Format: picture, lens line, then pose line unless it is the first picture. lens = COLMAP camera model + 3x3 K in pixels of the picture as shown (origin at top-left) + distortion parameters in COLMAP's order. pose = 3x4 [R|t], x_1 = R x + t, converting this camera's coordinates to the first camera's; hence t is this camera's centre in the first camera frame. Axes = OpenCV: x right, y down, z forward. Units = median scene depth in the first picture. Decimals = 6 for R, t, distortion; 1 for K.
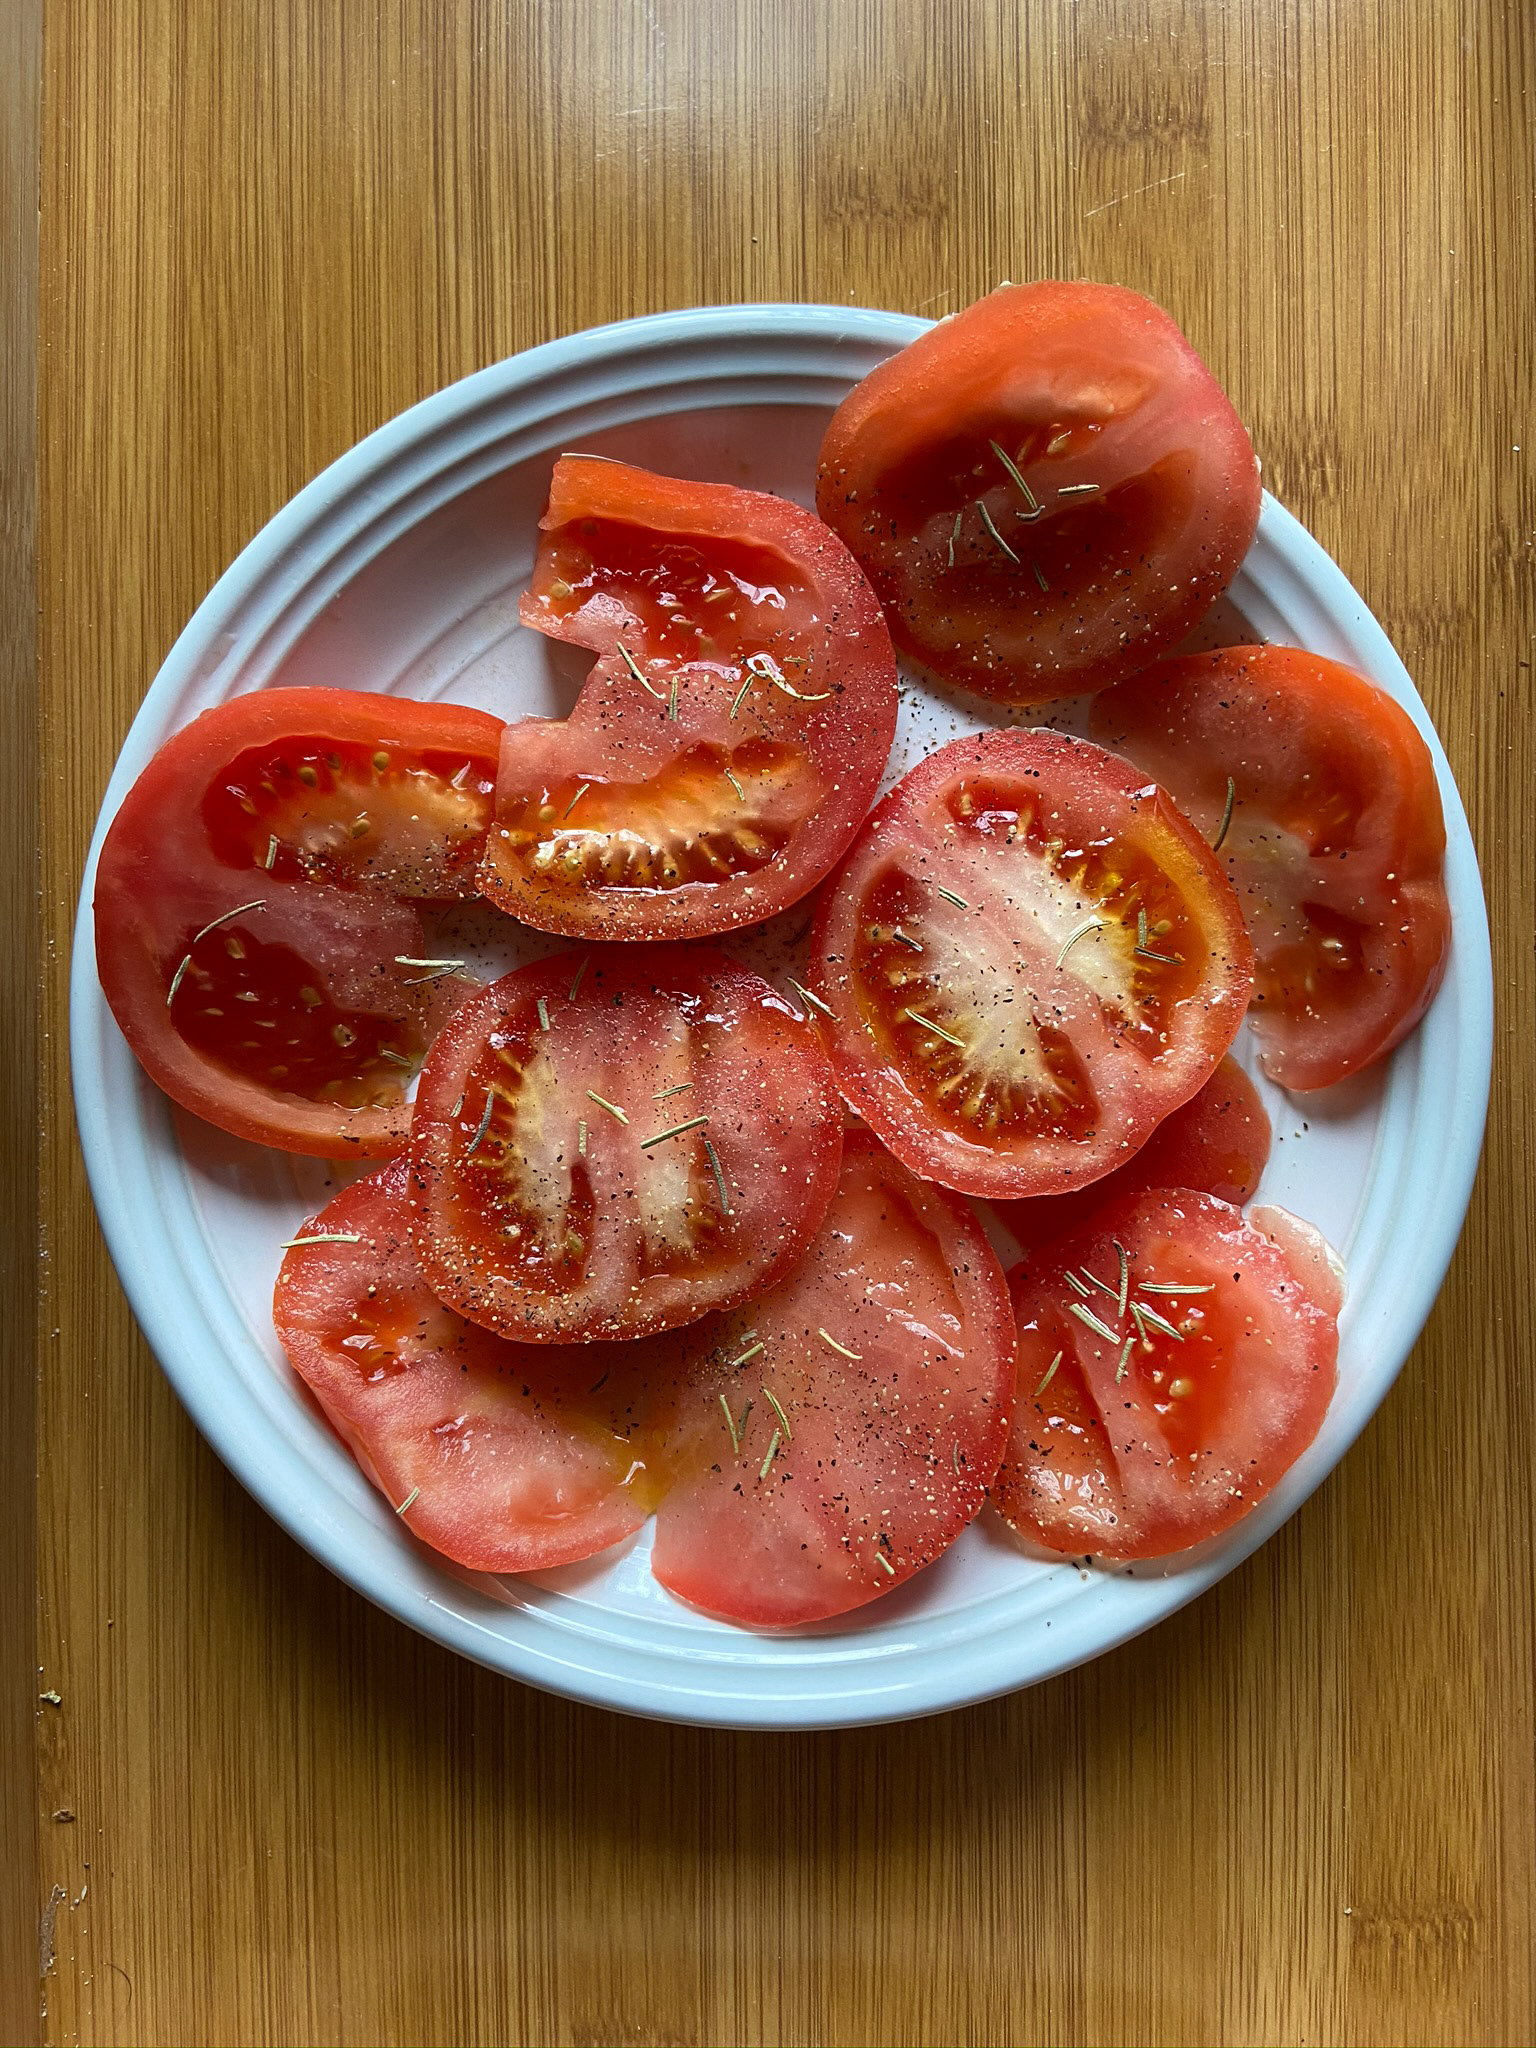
lens RADIAL K [[1574.3, 0, 768.0], [0, 1574.3, 1024.0], [0, 0, 1]] dist [0.110643, -0.194278]
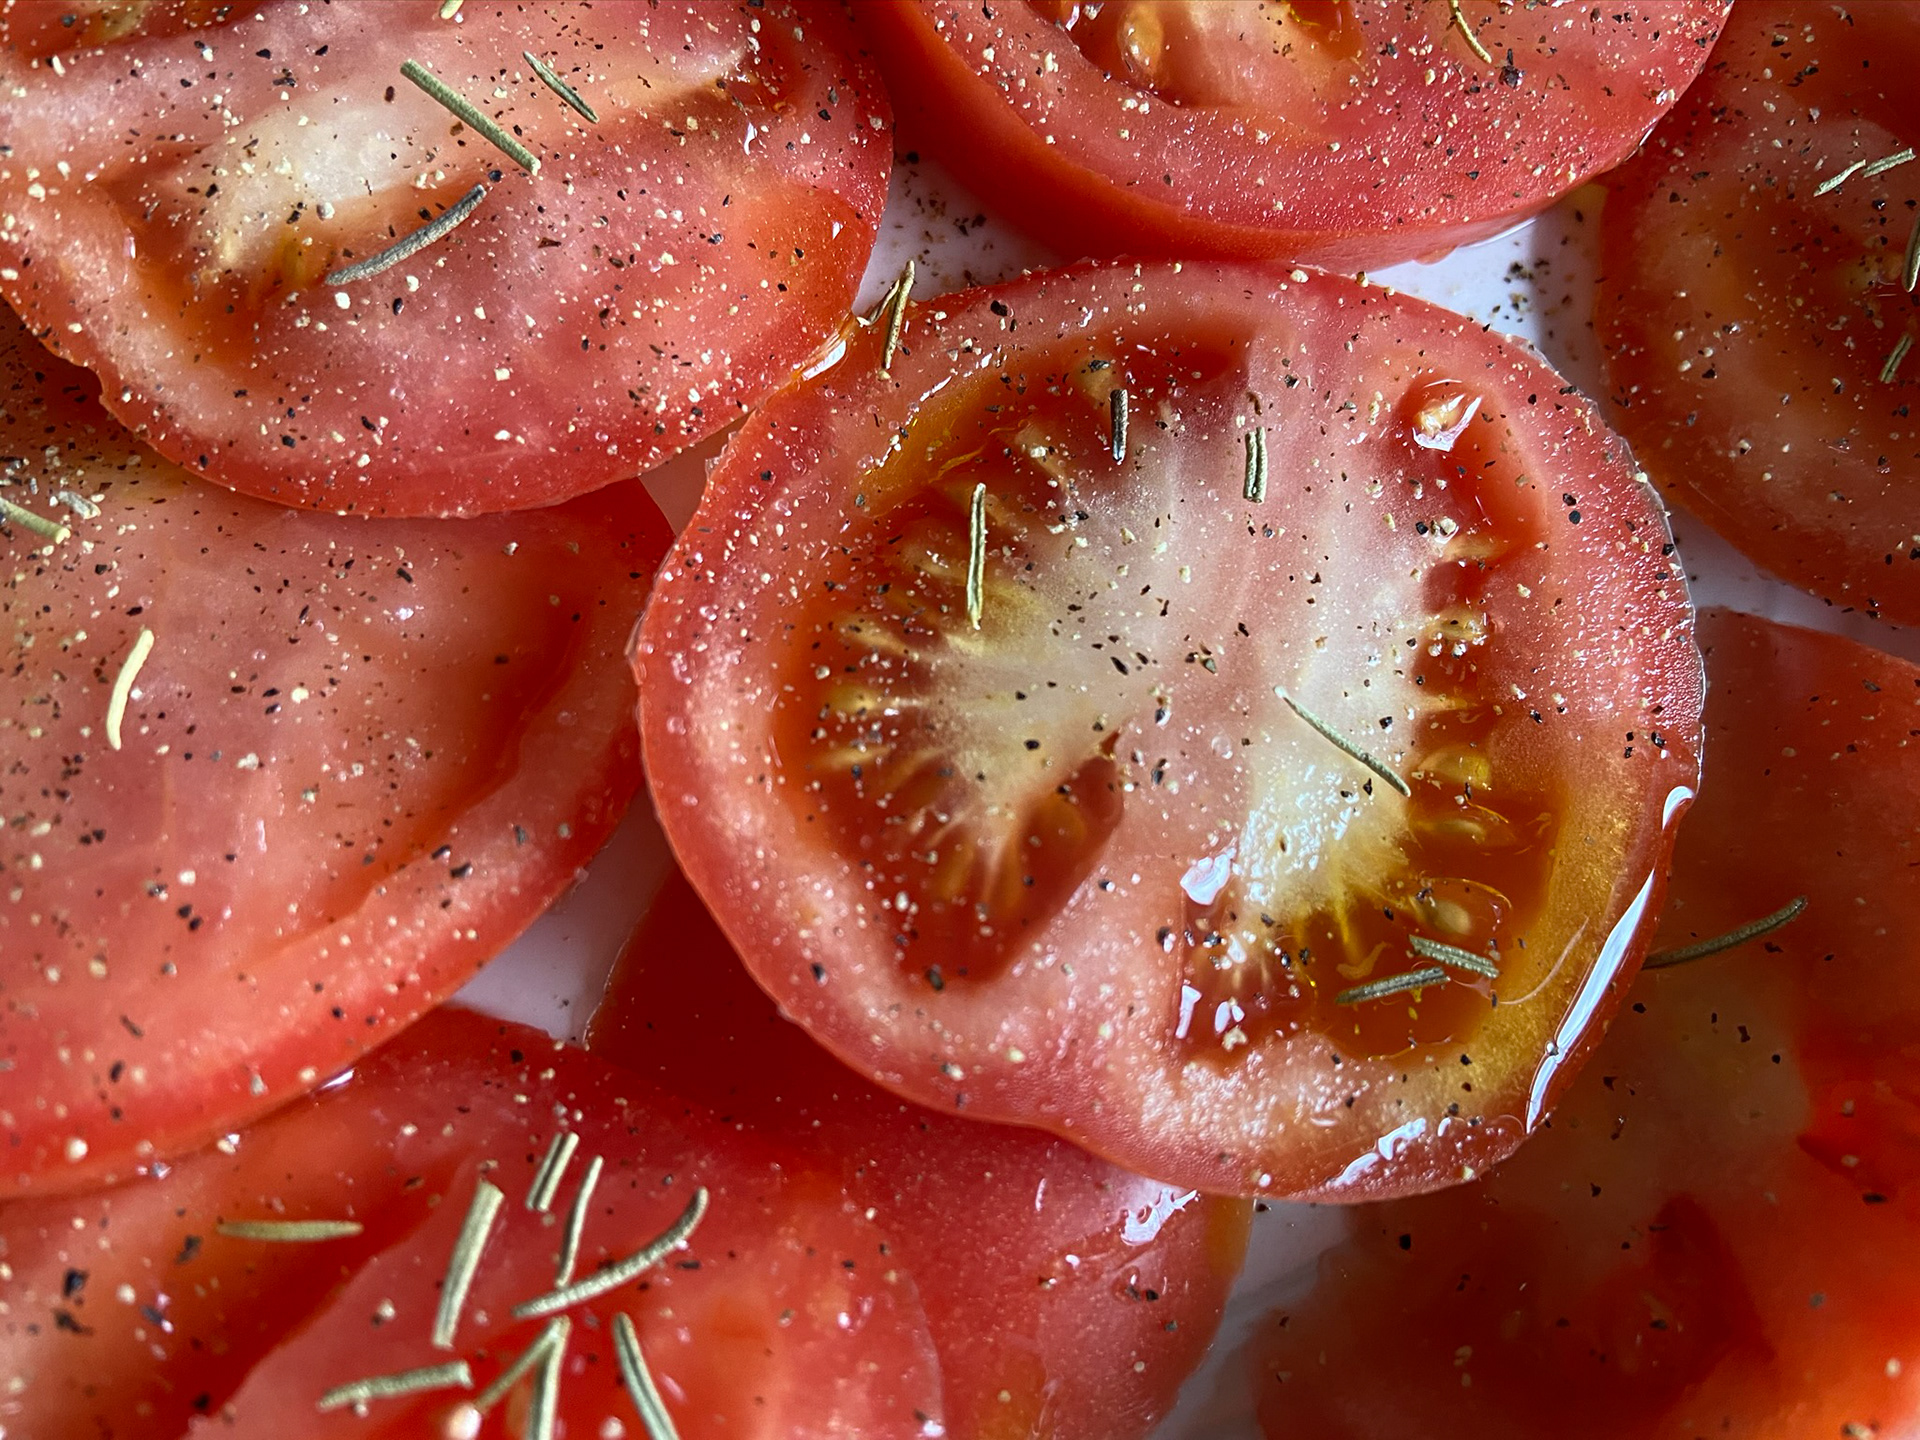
lens RADIAL K [[1475.9, 0, 960.0], [0, 1475.9, 720.0], [0, 0, 1]] dist [0.110643, -0.194278]
pose [[0.465177, 0.877792, -0.114416, 0.187781], [-0.873665, 0.434441, -0.219024, 0.112035], [-0.142550, 0.201846, 0.968988, 0.628507]]
